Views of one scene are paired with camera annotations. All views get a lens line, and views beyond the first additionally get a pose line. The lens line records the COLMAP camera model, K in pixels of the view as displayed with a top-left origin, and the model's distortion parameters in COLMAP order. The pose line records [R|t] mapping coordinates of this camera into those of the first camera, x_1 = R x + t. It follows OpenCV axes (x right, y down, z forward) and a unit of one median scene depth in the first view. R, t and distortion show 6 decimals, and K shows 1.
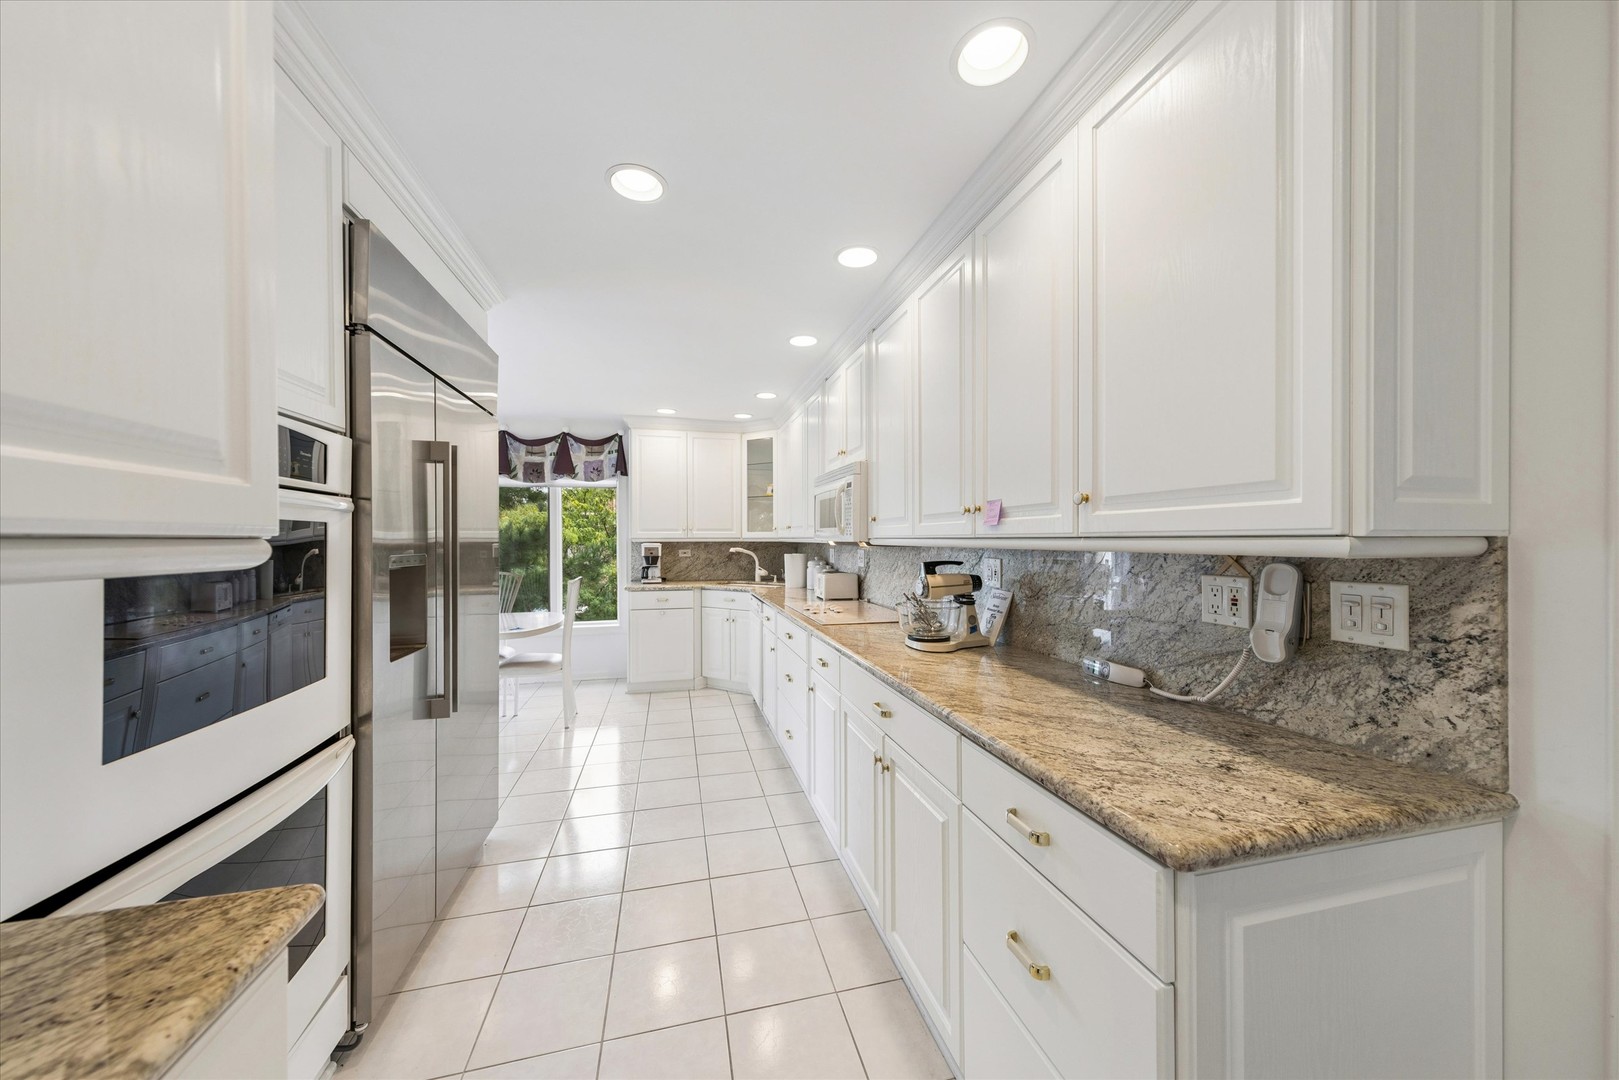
lens RADIAL K [[555.3, 0, 806.4], [0, 555.3, 544.2], [0, 0, 1]] dist [0.012292, -0.000323]
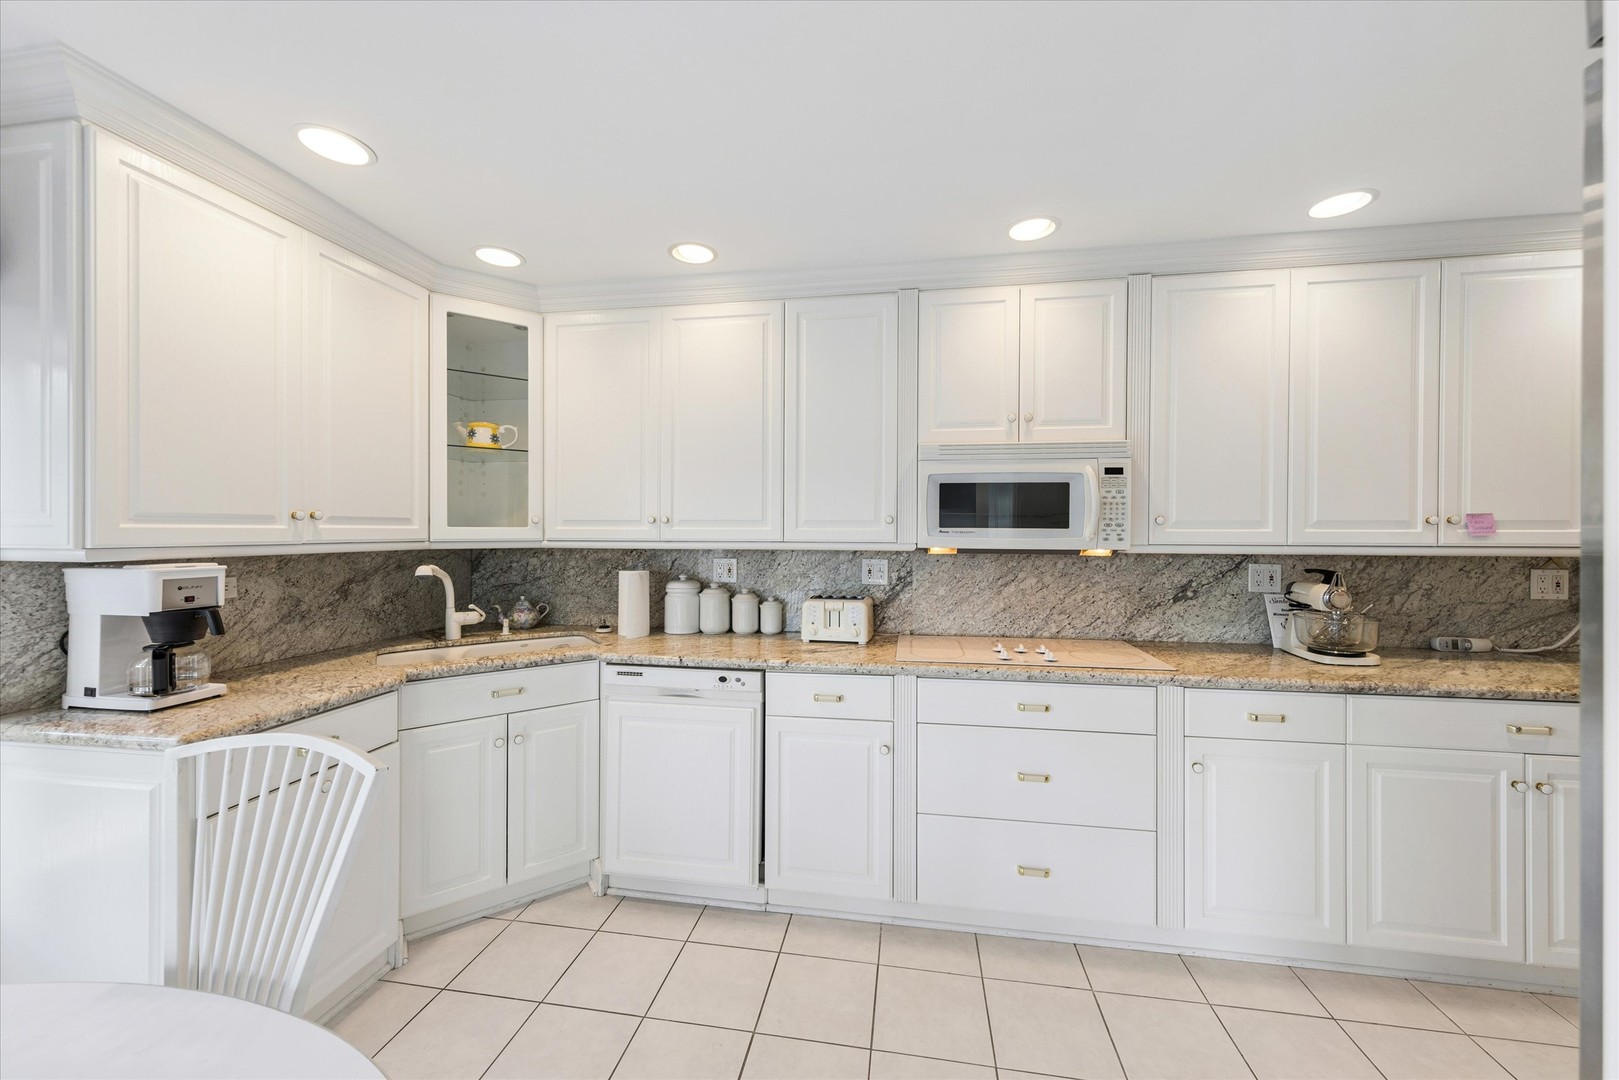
lens RADIAL K [[619.8, 0, 814.6], [0, 619.8, 522.1], [0, 0, 1]] dist [0.014884, -0.001648]
pose [[0.388110, 0.014321, 0.921502, -0.483685], [0.005872, 0.999821, -0.018011, -0.016581], [-0.921594, 0.012402, 0.387957, 0.609396]]
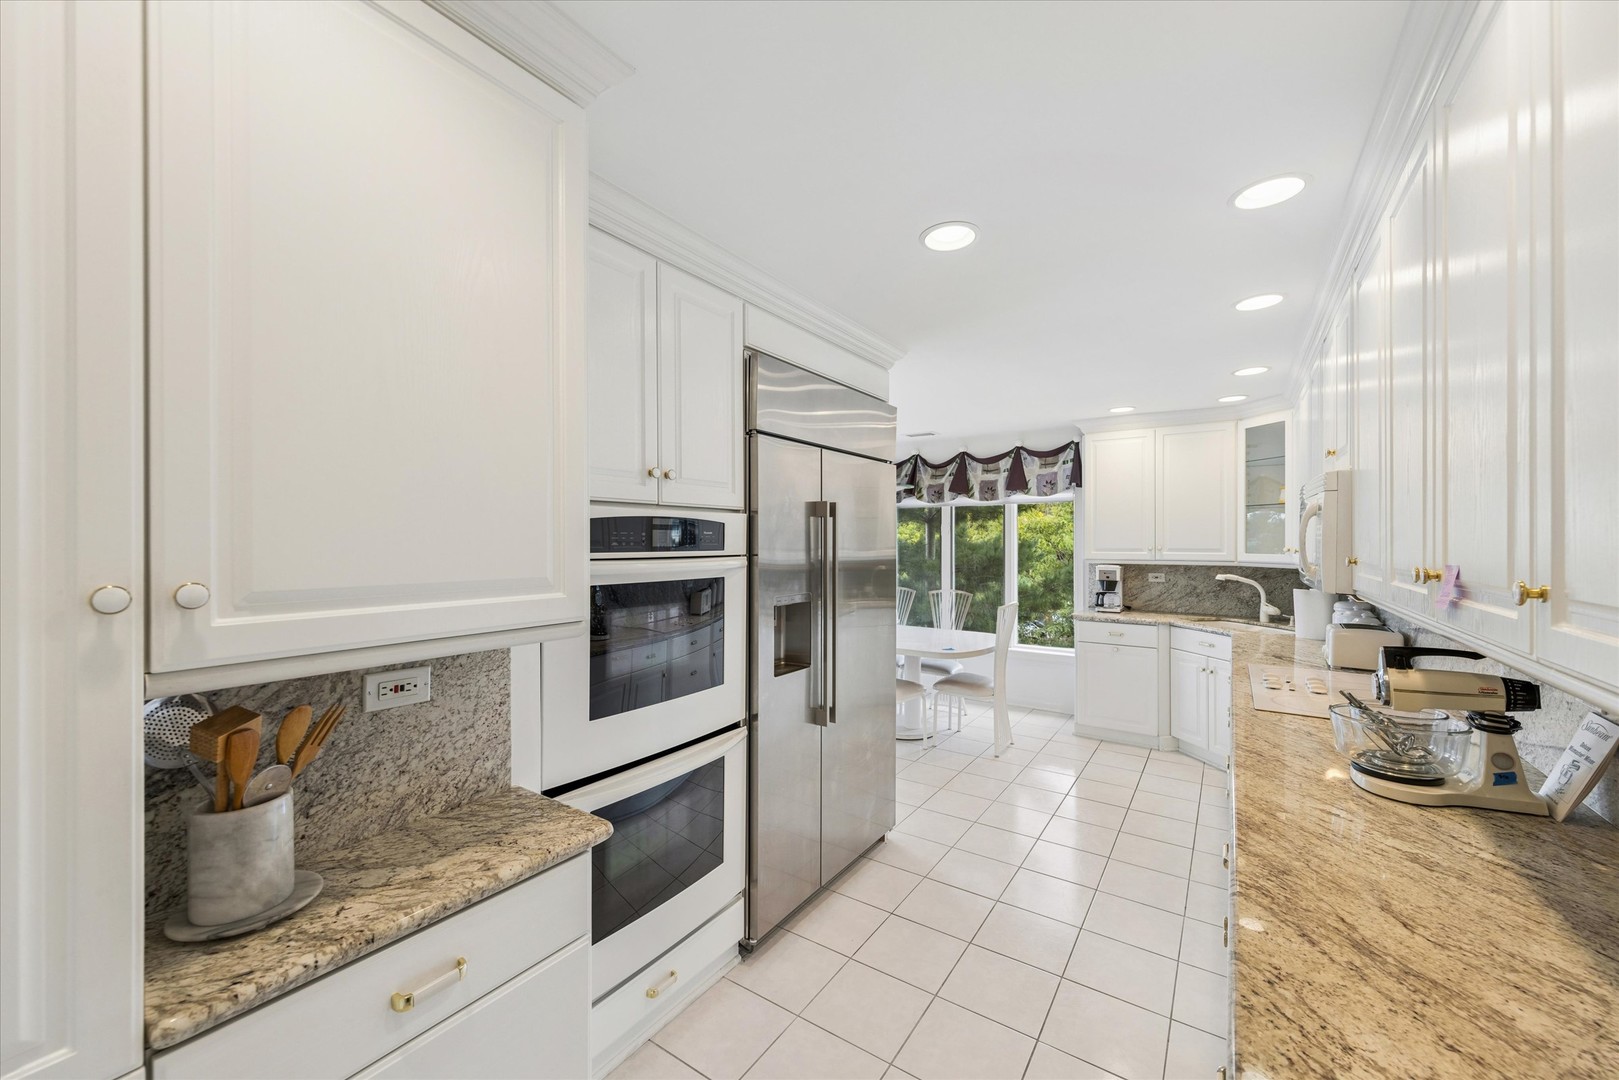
lens RADIAL K [[619.8, 0, 815.3], [0, 619.8, 545.3], [0, 0, 1]] dist [0.014884, -0.001648]
pose [[0.670116, 0.006300, -0.742229, 0.137120], [-0.005528, 0.999979, 0.003496, -0.035624], [0.742236, 0.001761, 0.670137, 0.028974]]
